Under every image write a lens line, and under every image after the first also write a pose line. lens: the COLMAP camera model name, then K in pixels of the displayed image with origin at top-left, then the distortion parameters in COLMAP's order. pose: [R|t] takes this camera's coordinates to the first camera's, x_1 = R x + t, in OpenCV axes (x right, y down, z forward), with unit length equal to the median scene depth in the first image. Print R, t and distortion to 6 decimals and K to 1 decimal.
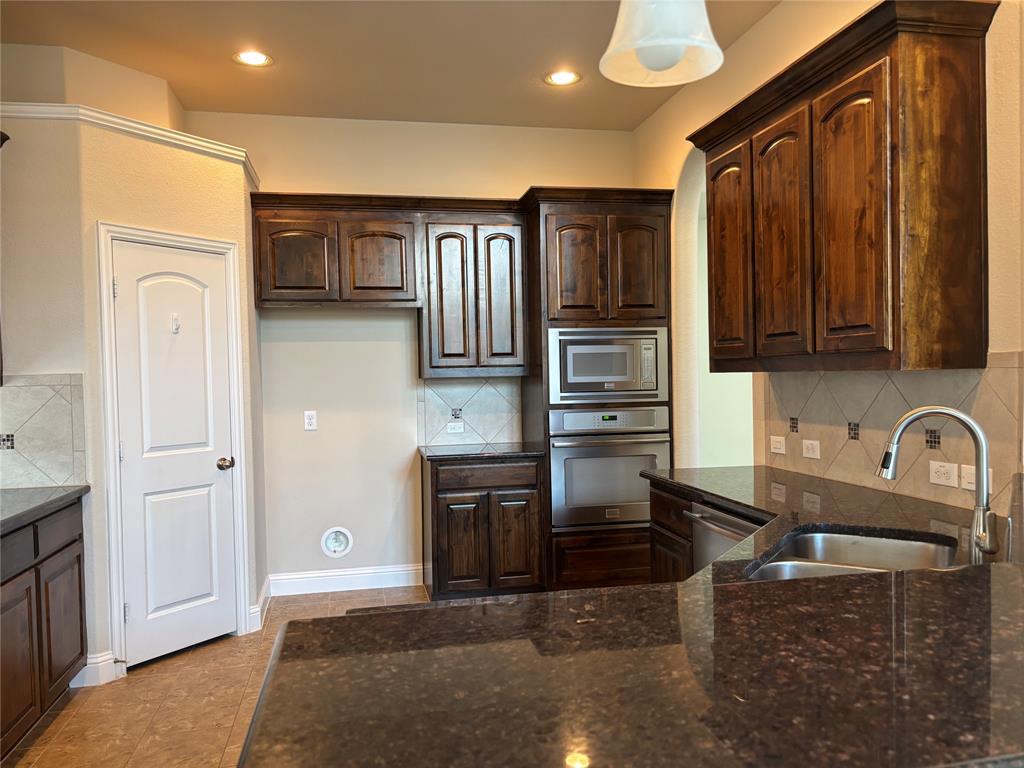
lens RADIAL K [[763.1, 0, 509.1], [0, 763.1, 392.9], [0, 0, 1]] dist [0.009078, -0.004802]
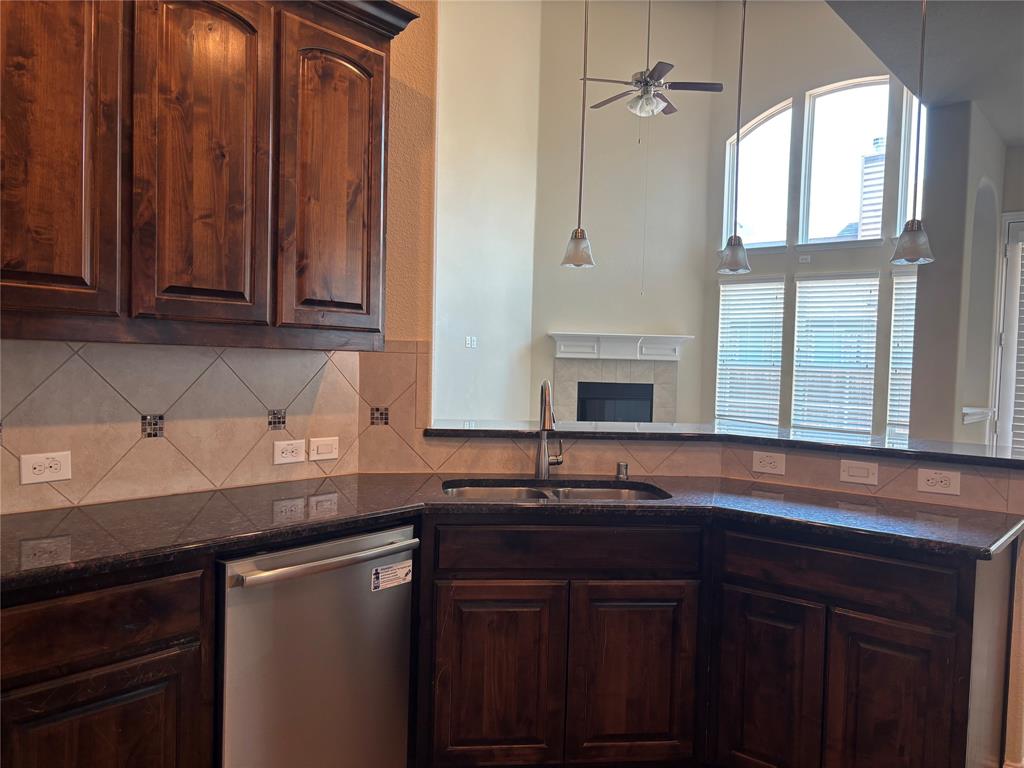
lens RADIAL K [[763.1, 0, 509.1], [0, 763.1, 392.9], [0, 0, 1]] dist [0.009078, -0.004802]
pose [[-0.612102, -0.029420, 0.790232, -0.373522], [0.004062, 0.999178, 0.040344, -0.011781], [-0.790769, 0.027905, -0.611479, 1.244666]]
